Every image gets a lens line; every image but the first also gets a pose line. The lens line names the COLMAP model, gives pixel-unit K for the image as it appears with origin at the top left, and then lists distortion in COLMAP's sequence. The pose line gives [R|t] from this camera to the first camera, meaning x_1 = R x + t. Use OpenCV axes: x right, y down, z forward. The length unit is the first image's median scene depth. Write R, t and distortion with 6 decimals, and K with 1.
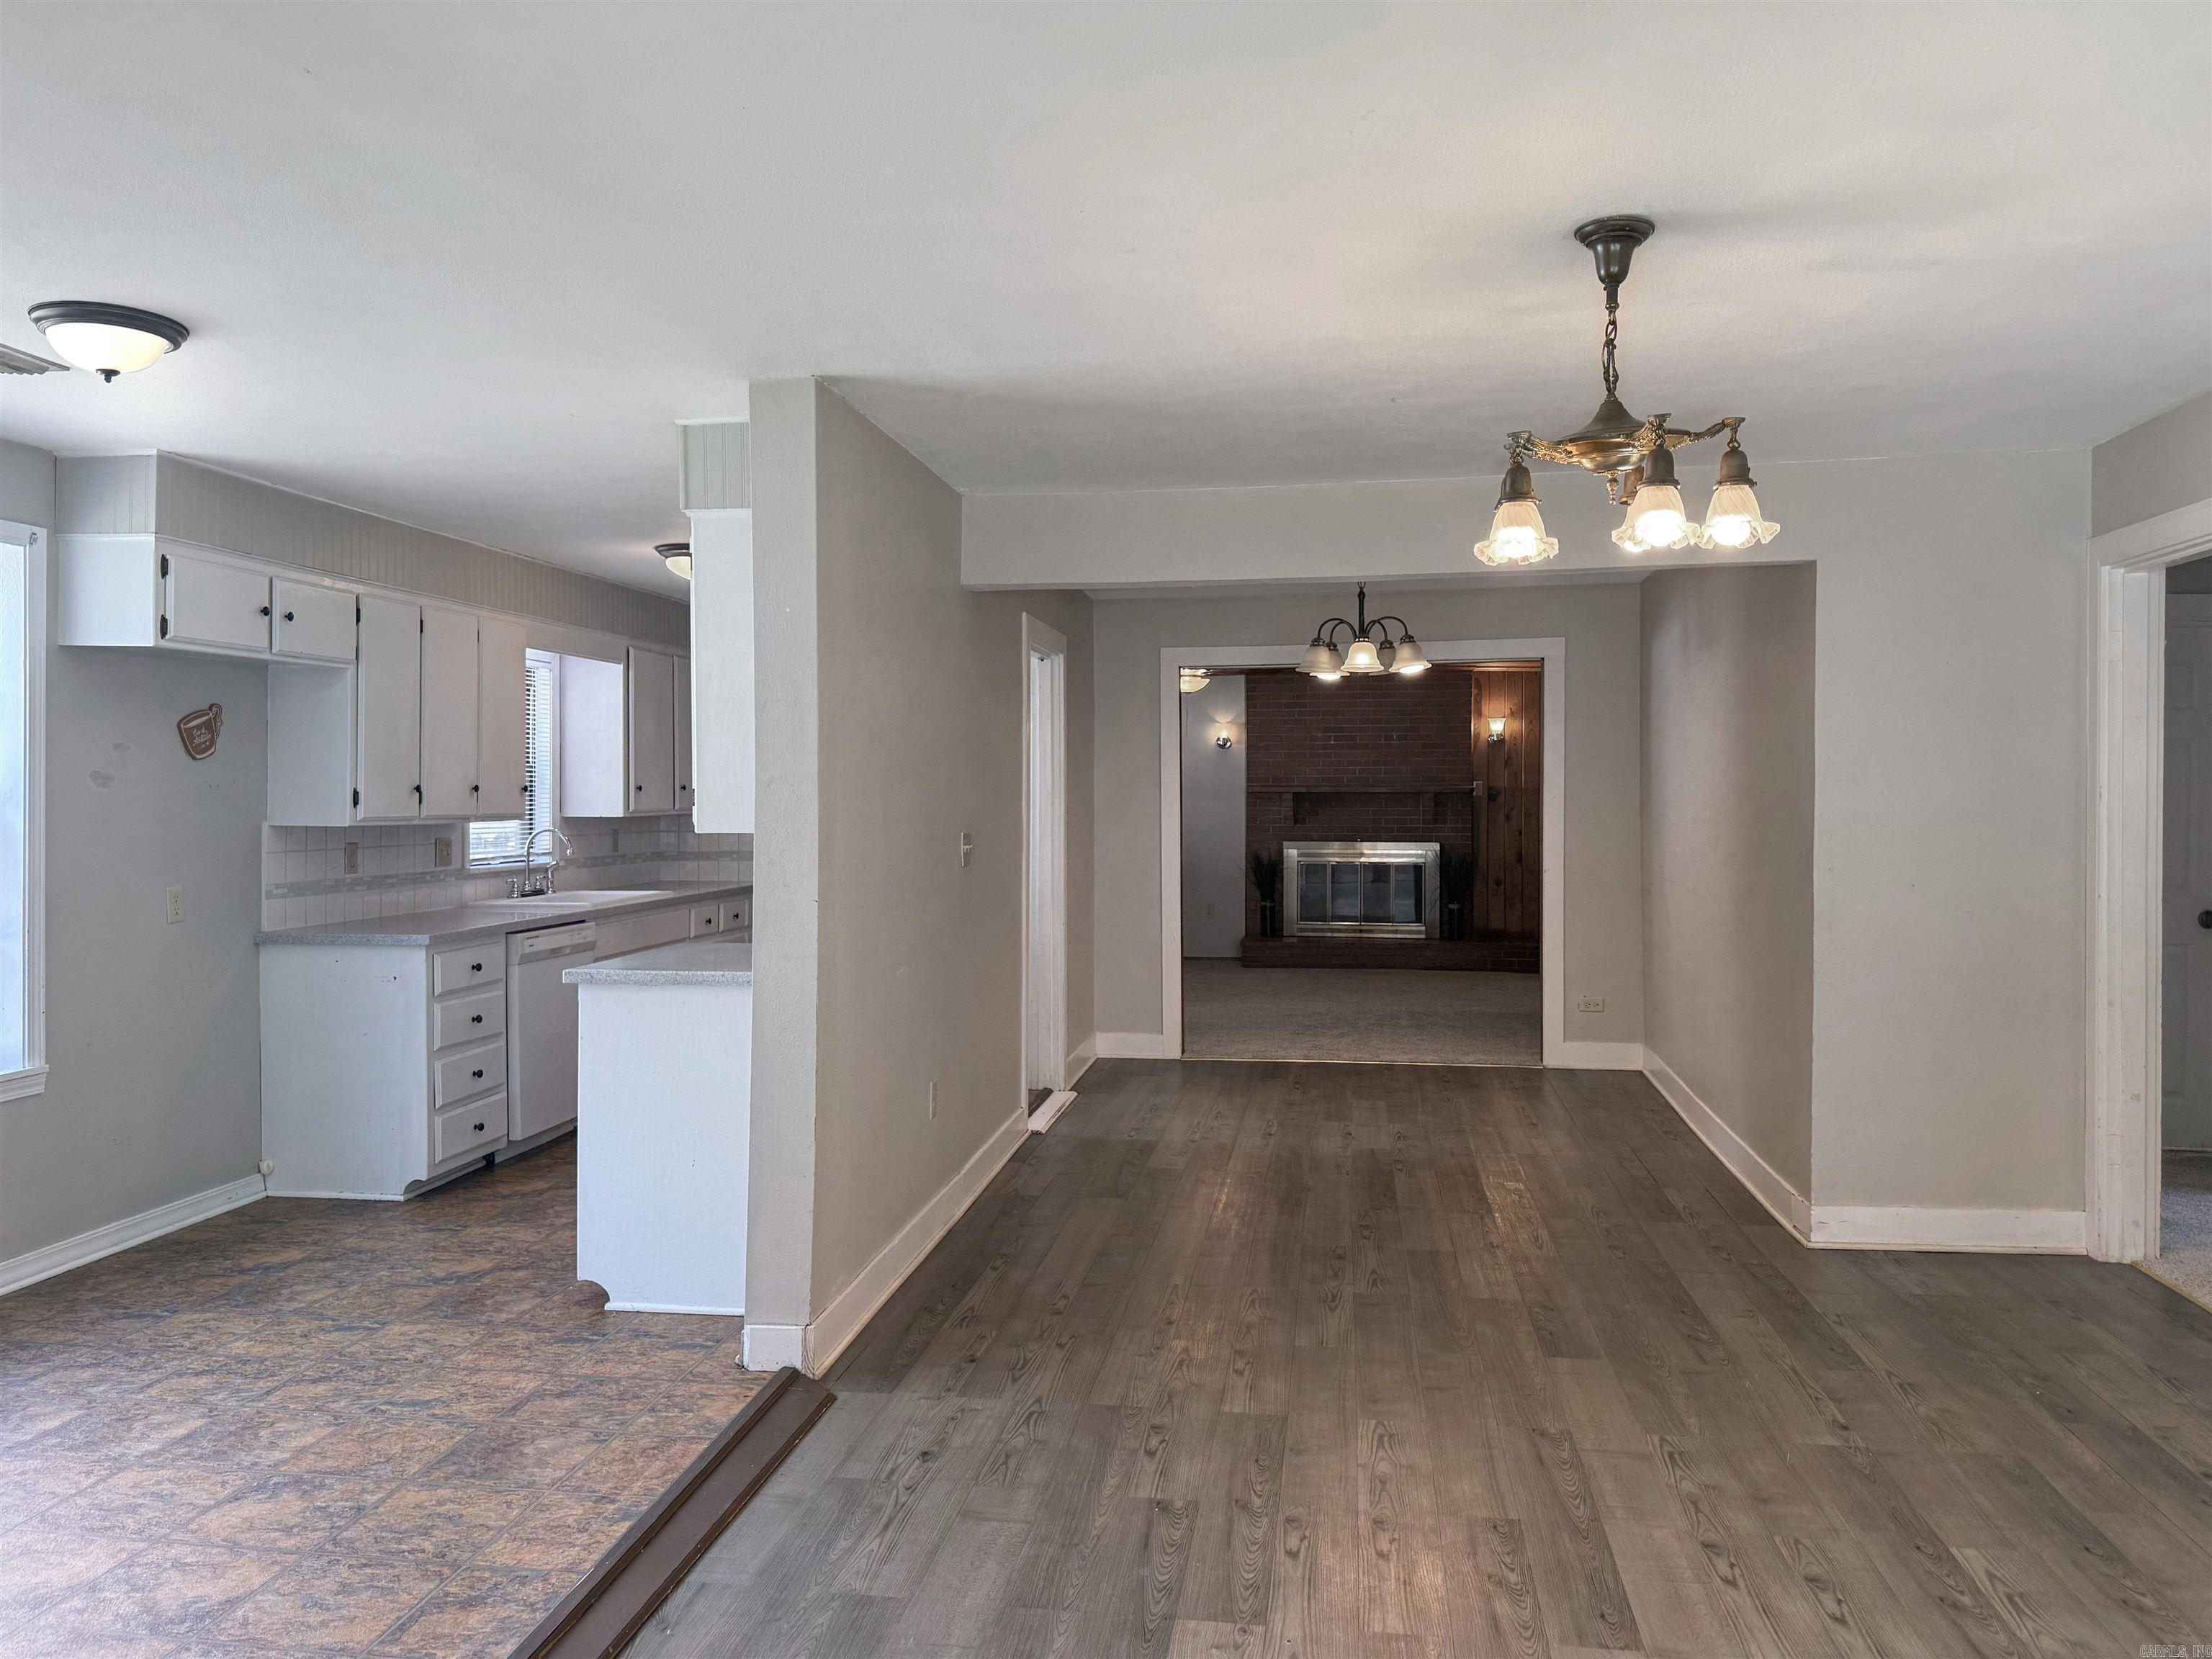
lens RADIAL K [[1606.0, 0, 1081.9], [0, 1606.0, 803.4], [0, 0, 1]] dist [0.044237, -0.050711]
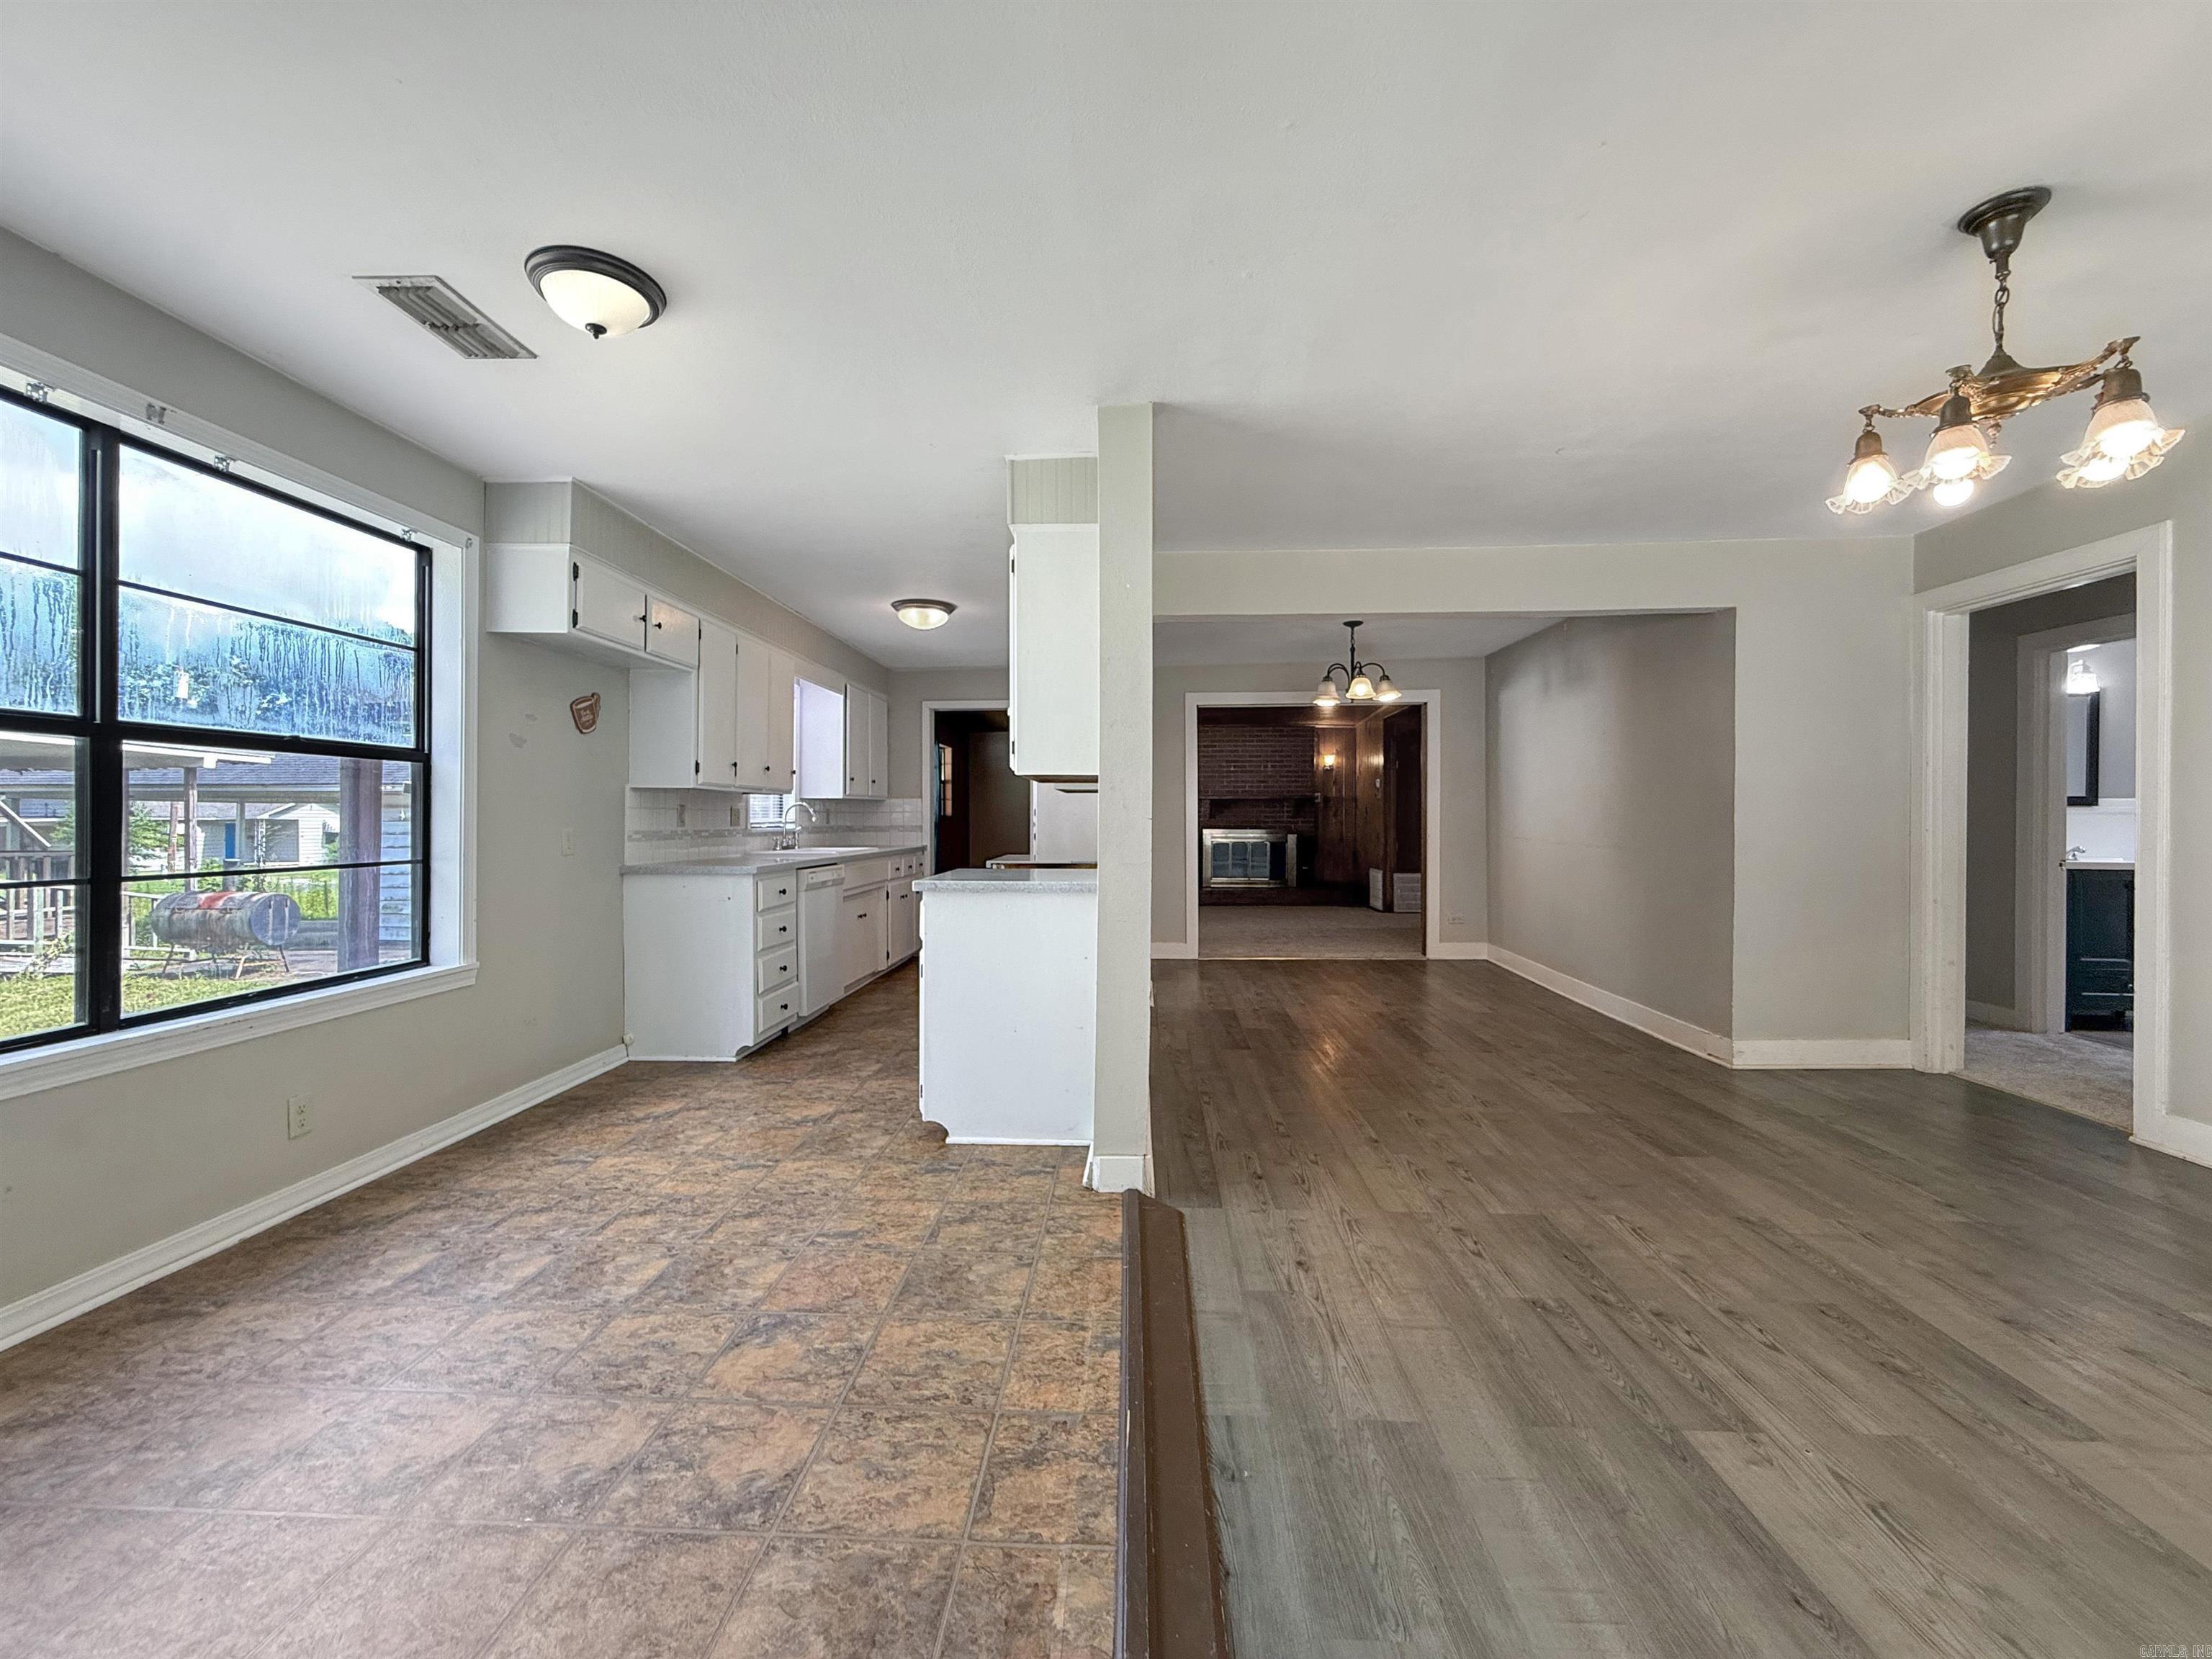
lens RADIAL K [[897.3, 0, 1092.8], [0, 897.3, 822.5], [0, 0, 1]] dist [-0.000419, 0.000415]
pose [[0.994340, 0.001807, 0.106228, -0.262475], [-0.001453, 0.999993, -0.003407, 0.060515], [-0.106234, 0.003233, 0.994336, 0.282335]]
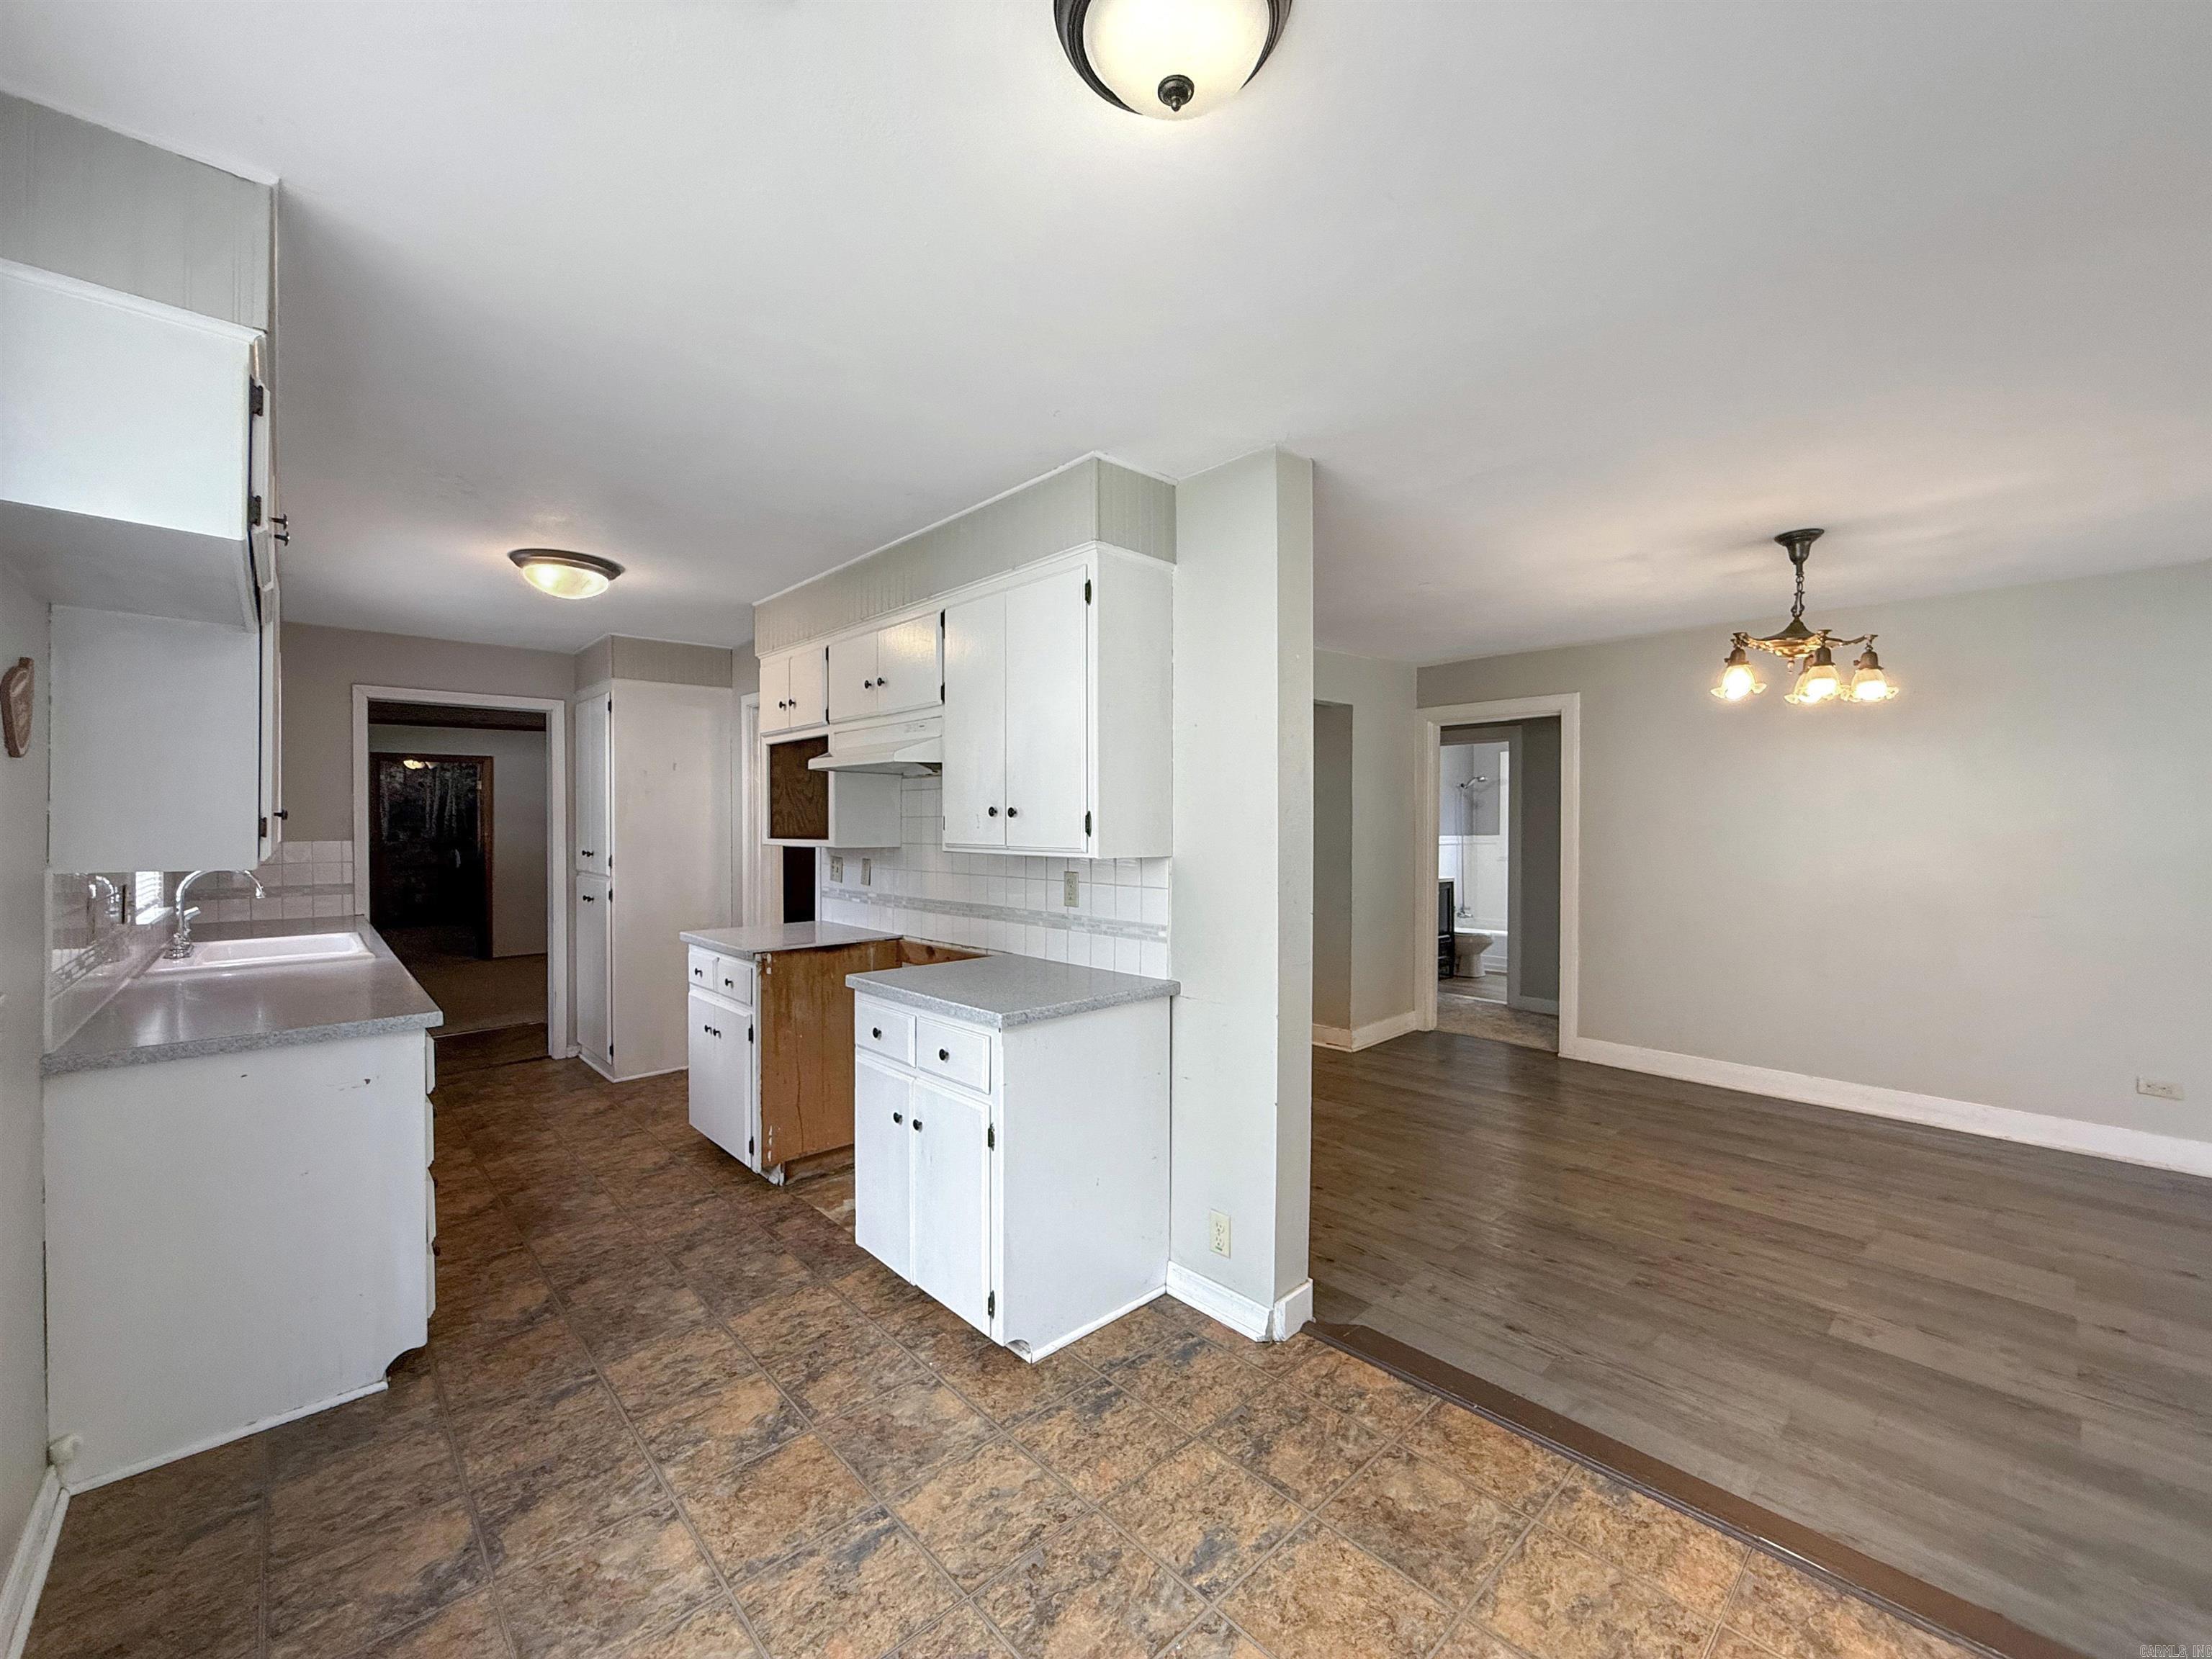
lens RADIAL K [[897.3, 0, 1099.5], [0, 897.3, 825.2], [0, 0, 1]] dist [-0.000419, 0.000415]
pose [[0.614539, -0.000954, 0.788886, -0.703827], [0.005424, 0.999981, -0.003017, -0.000483], [-0.788868, 0.006133, 0.614532, 0.662135]]
